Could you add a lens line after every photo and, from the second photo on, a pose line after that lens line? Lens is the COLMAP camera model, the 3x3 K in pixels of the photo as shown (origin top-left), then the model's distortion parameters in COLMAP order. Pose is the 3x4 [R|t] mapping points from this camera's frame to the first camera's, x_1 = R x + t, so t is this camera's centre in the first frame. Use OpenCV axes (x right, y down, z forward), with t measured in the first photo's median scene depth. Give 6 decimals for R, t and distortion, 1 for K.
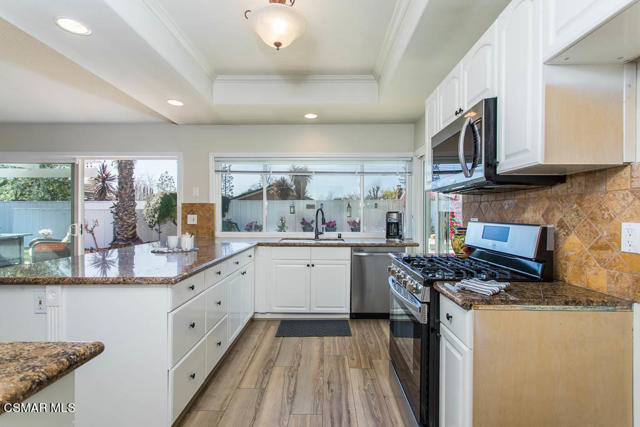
lens RADIAL K [[301.7, 0, 318.1], [0, 301.7, 211.2], [0, 0, 1]] dist [0.000875, 0.000101]
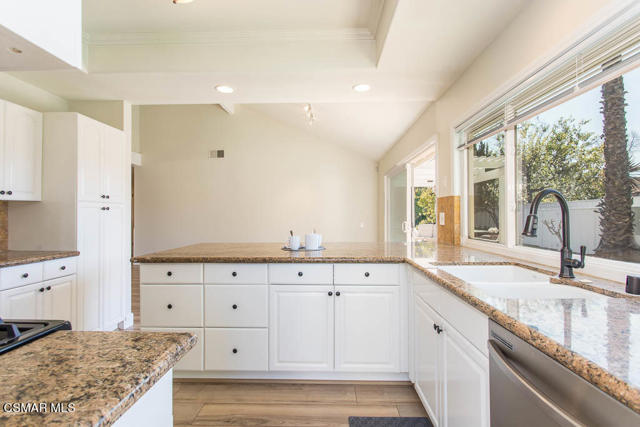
lens RADIAL K [[301.7, 0, 318.1], [0, 301.7, 211.2], [0, 0, 1]] dist [0.000875, 0.000101]
pose [[0.019719, -0.016463, -0.999670, 0.114488], [0.013958, 0.999772, -0.016190, 0.005384], [0.999708, -0.013634, 0.019944, 0.234832]]
